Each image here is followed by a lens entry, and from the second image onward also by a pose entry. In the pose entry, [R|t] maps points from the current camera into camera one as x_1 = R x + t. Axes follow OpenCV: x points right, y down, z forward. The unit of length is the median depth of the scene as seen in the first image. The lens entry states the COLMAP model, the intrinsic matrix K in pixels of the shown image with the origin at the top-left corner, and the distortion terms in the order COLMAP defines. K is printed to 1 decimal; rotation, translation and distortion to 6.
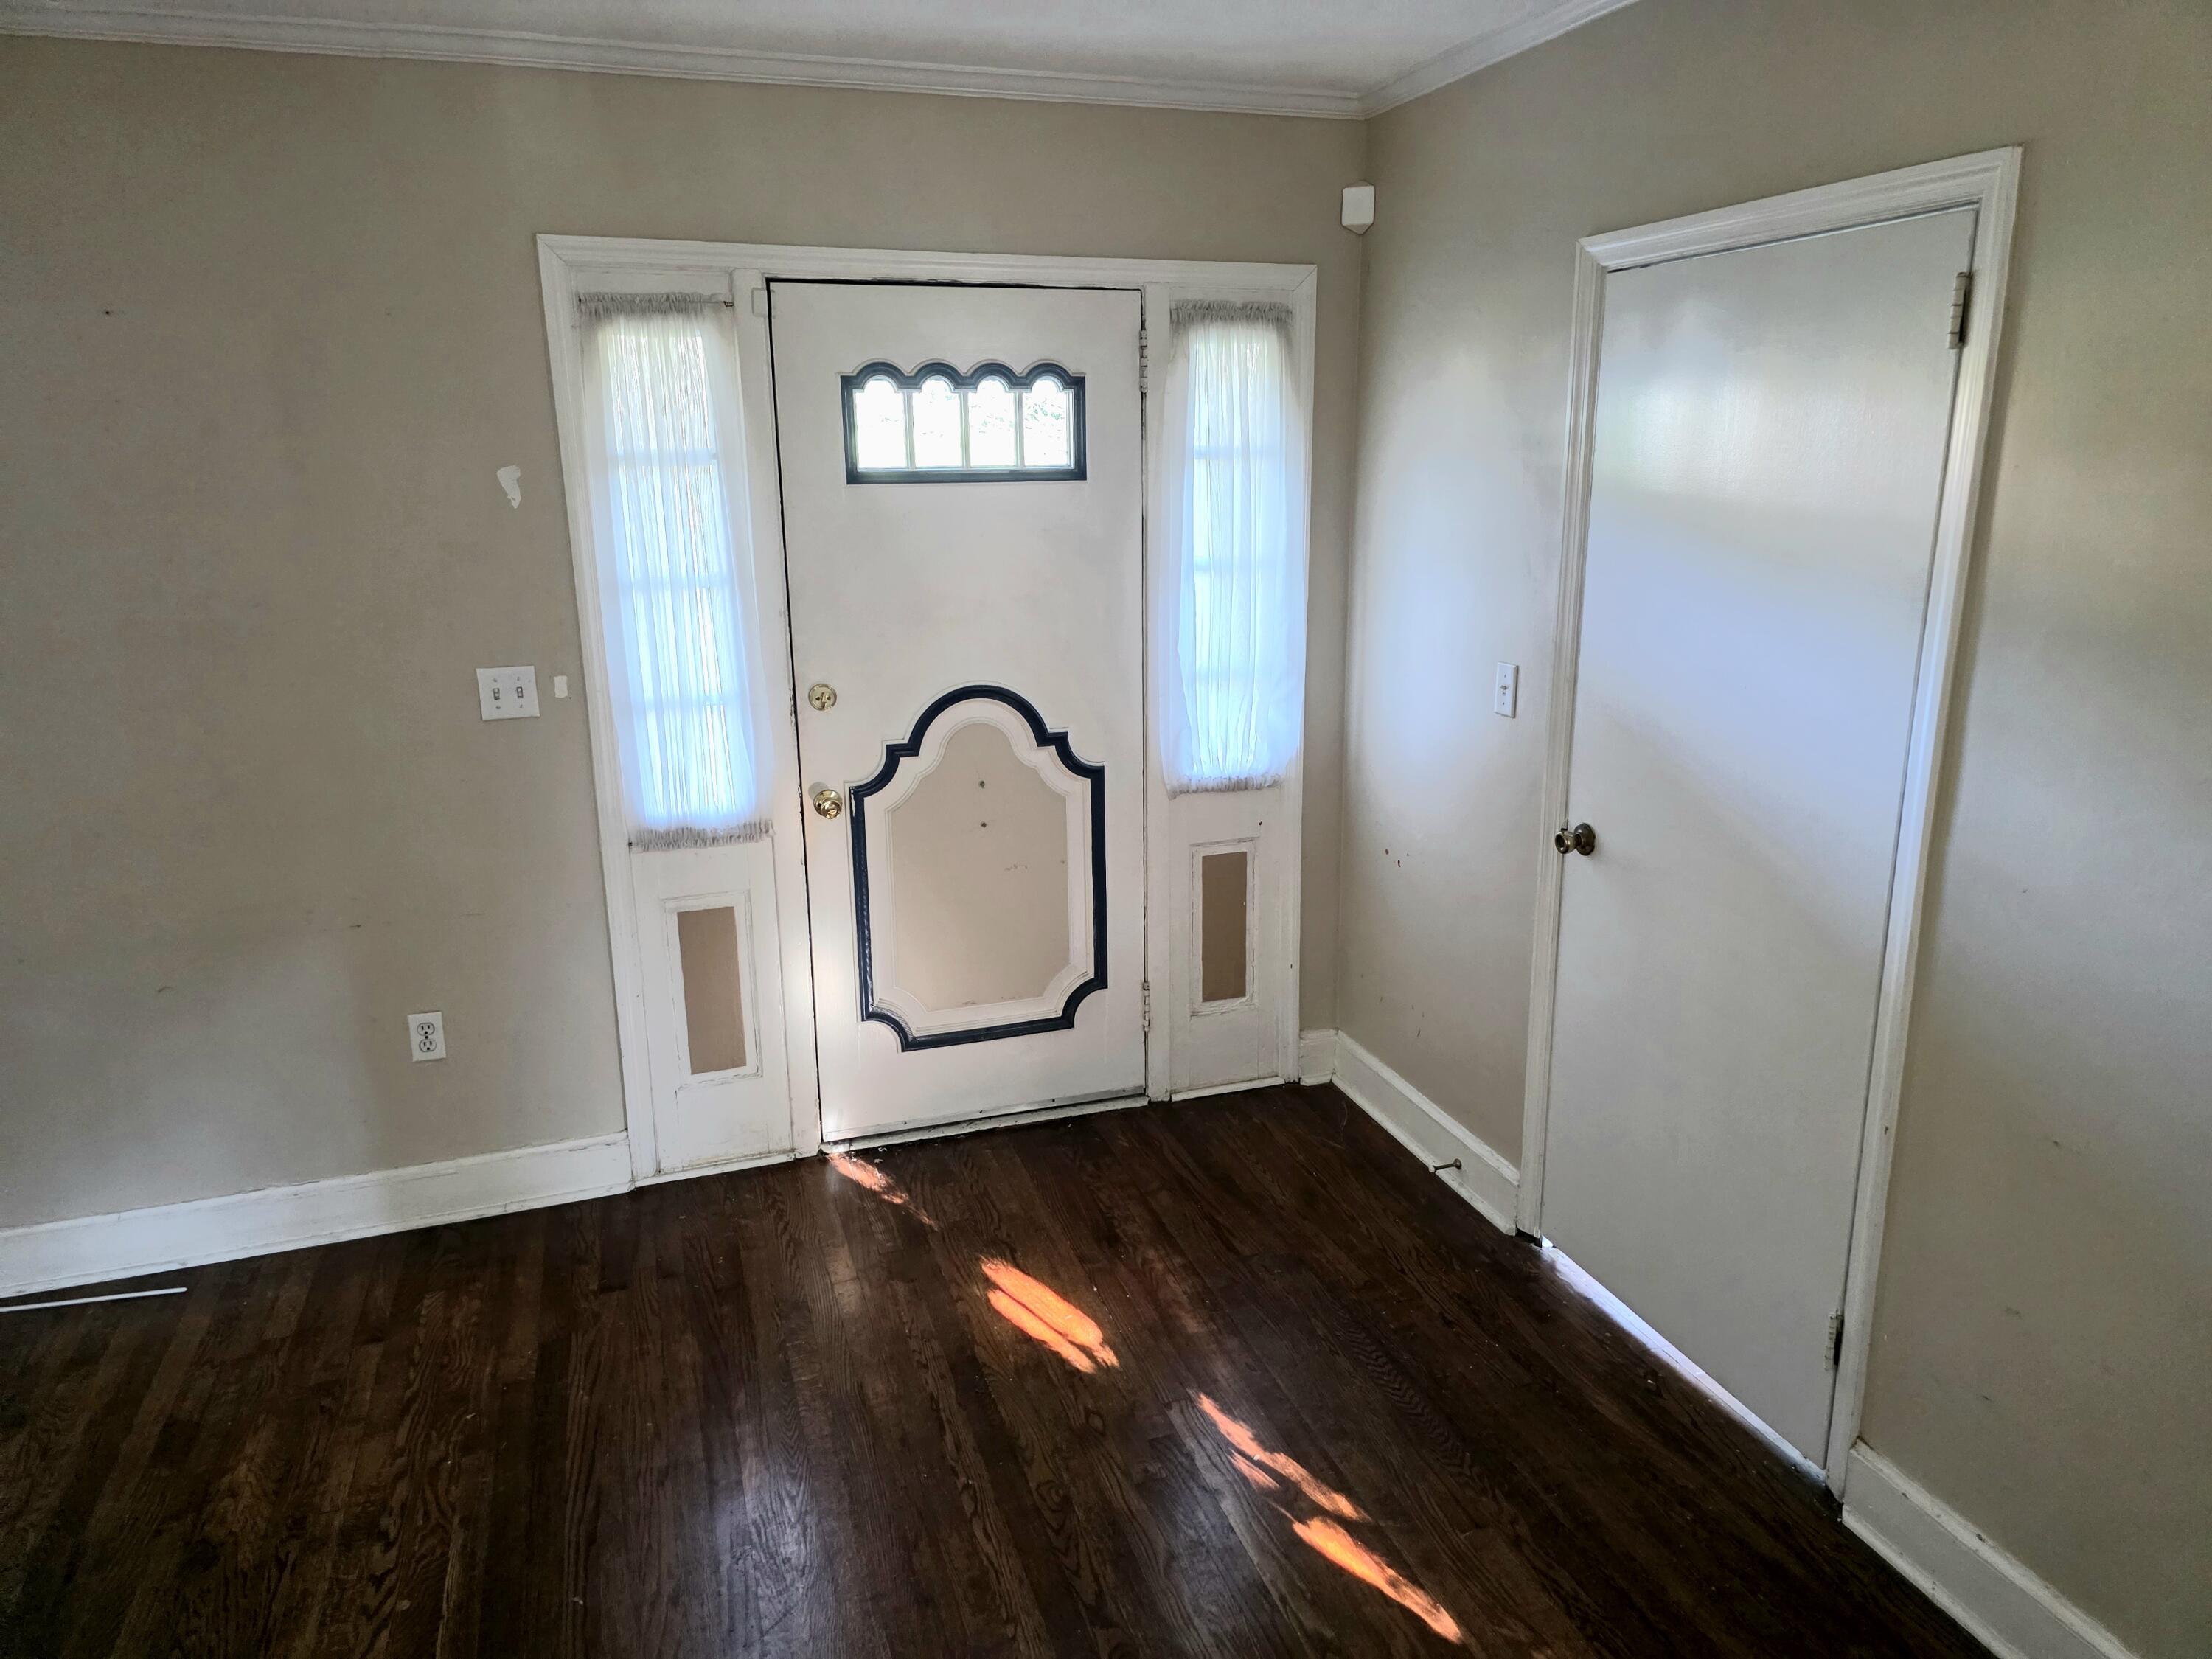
lens RADIAL K [[1462.4, 0, 1109.8], [0, 1462.4, 820.9], [0, 0, 1]] dist [0.010811, 0.000286]
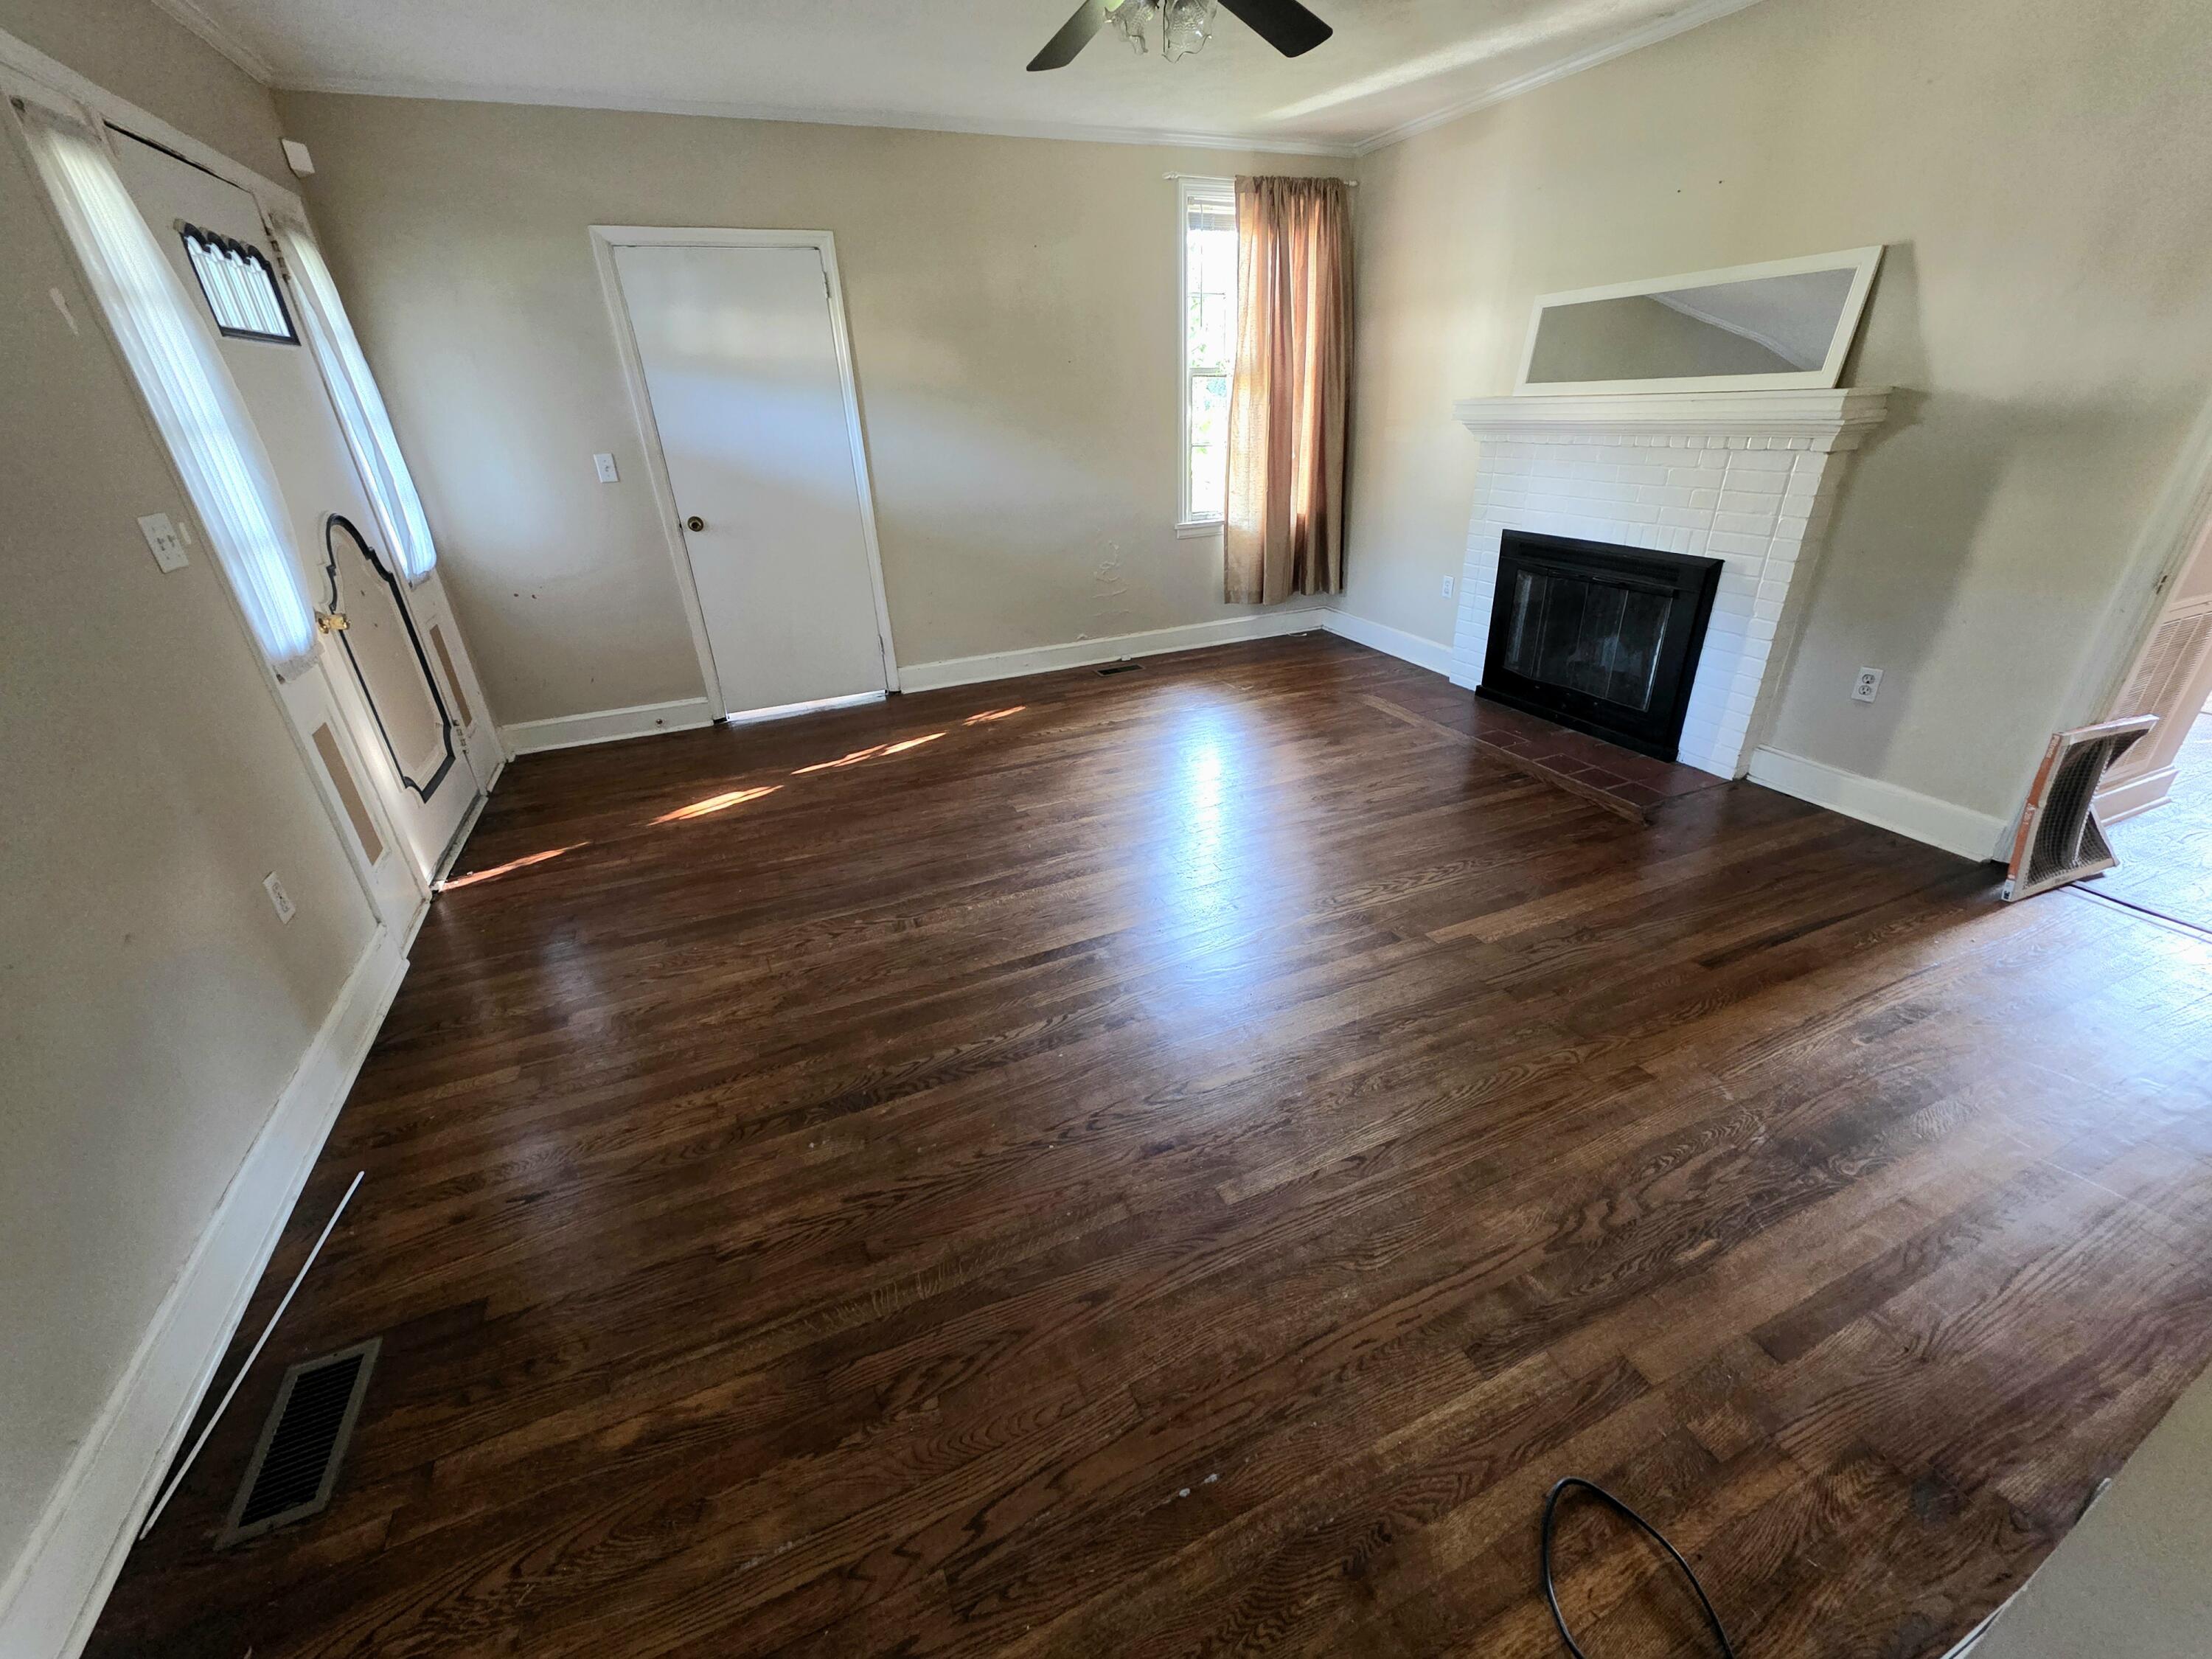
lens RADIAL K [[883.9, 0, 1109.2], [0, 883.9, 823.7], [0, 0, 1]] dist [0.000791, 0.000838]
pose [[-0.073731, -0.431171, 0.899252, -1.274916], [0.283534, 0.855433, 0.433408, -0.002499], [-0.956123, 0.286924, 0.059180, 0.472921]]
